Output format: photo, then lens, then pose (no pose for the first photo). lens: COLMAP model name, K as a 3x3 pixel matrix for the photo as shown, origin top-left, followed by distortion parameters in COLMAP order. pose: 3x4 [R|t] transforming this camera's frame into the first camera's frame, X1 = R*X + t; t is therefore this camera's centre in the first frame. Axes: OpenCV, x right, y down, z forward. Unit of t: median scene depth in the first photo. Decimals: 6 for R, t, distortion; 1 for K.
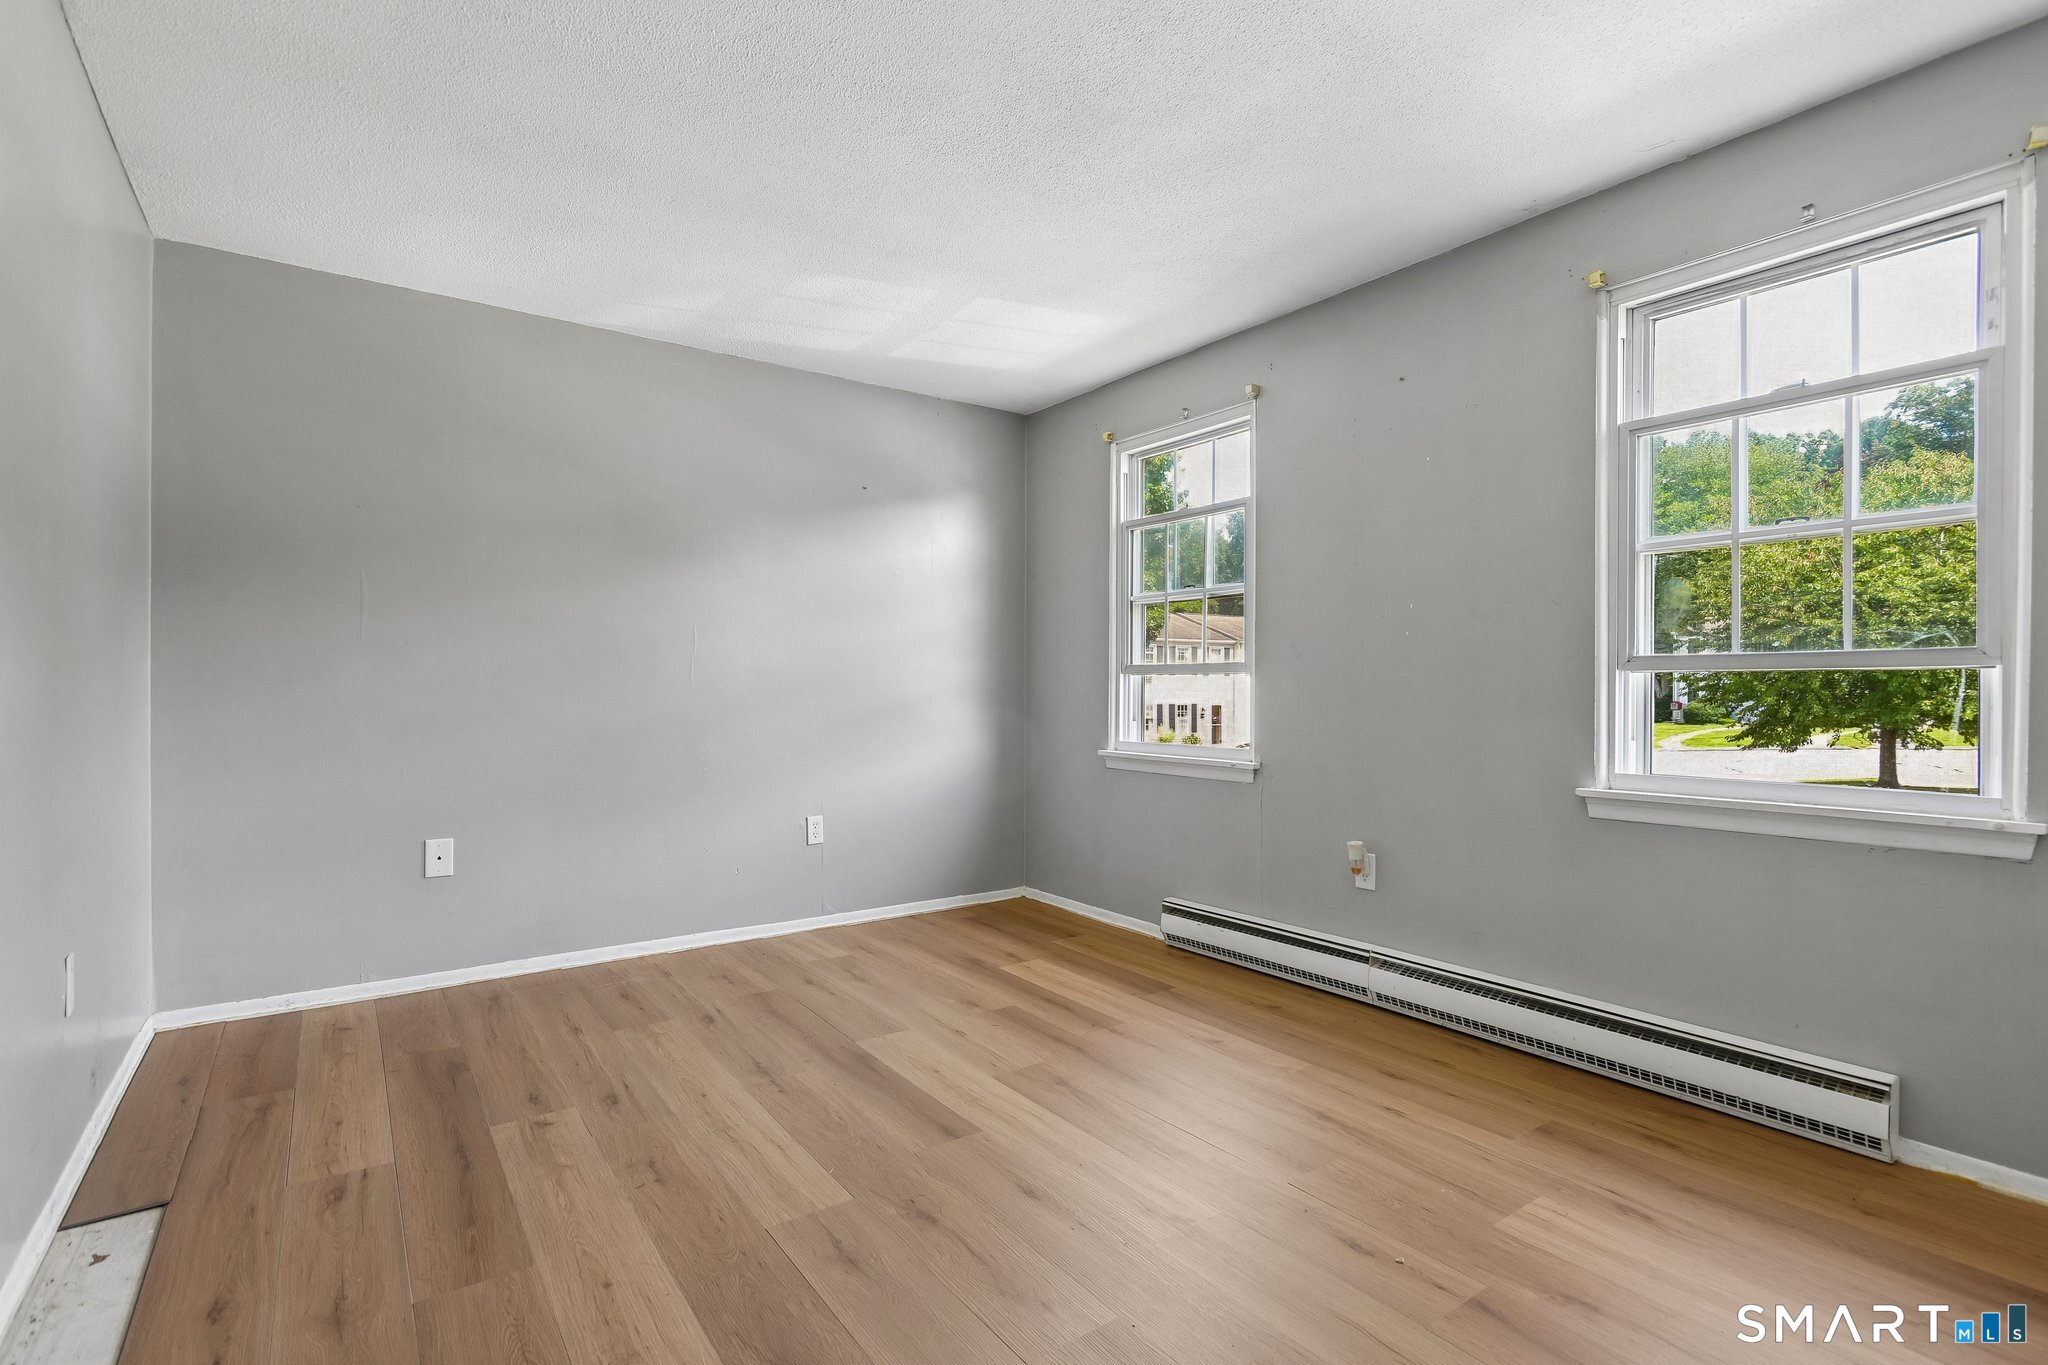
lens RADIAL K [[980.6, 0, 1032.8], [0, 980.6, 689.7], [0, 0, 1]] dist [-0.003308, 0.005113]
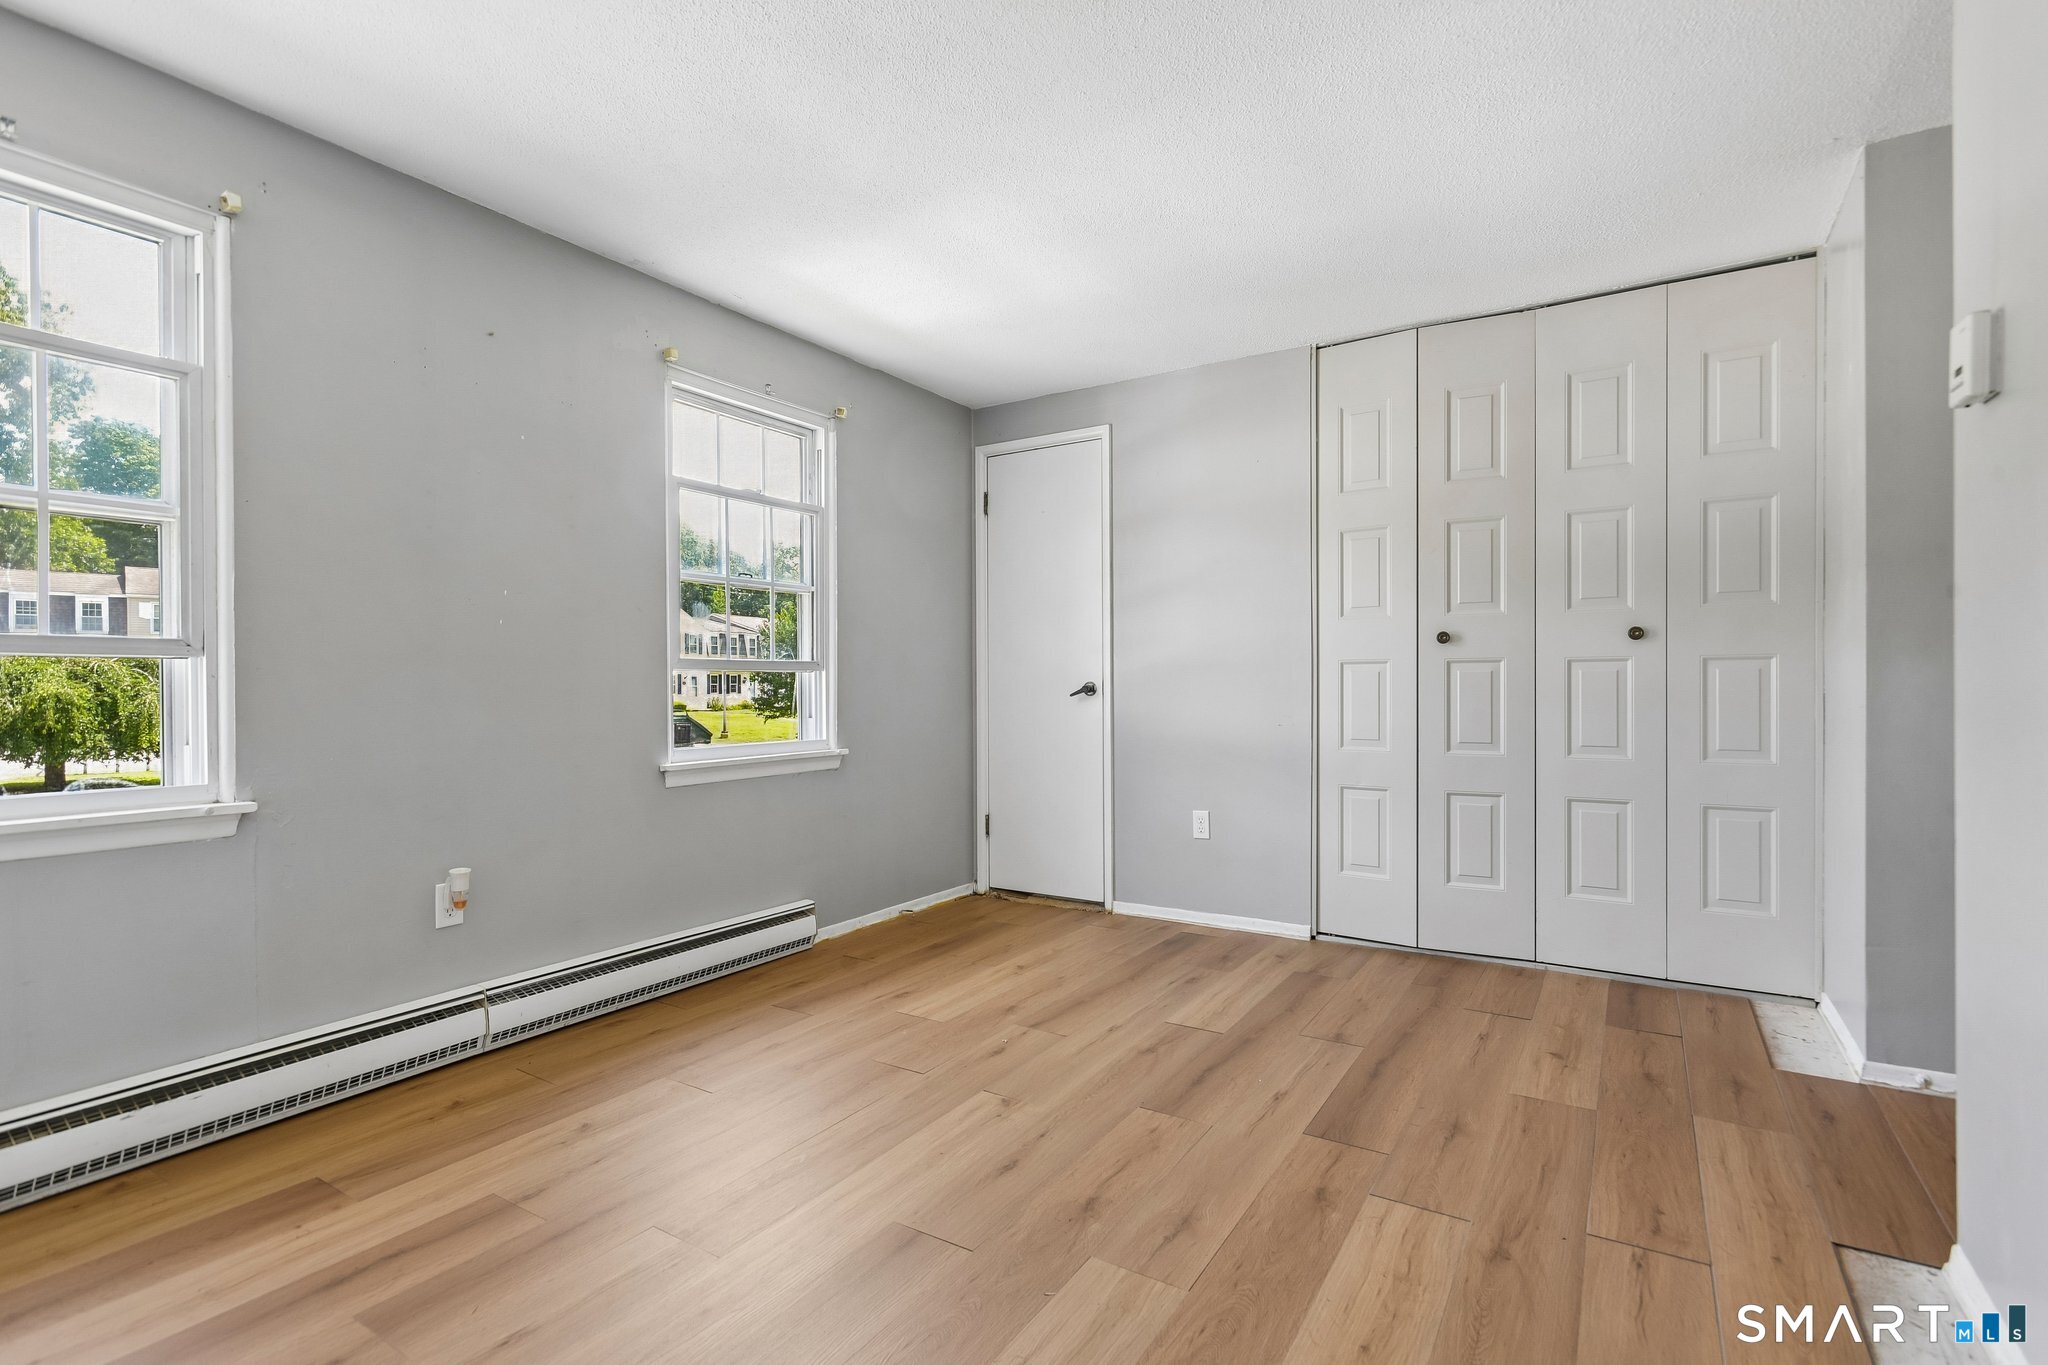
lens RADIAL K [[980.6, 0, 1033.3], [0, 980.6, 685.1], [0, 0, 1]] dist [-0.003308, 0.005113]
pose [[-0.393809, 0.002119, 0.919190, -0.788509], [0.003936, 0.999992, -0.000619, 0.005525], [-0.919184, 0.003374, -0.393814, 1.130646]]
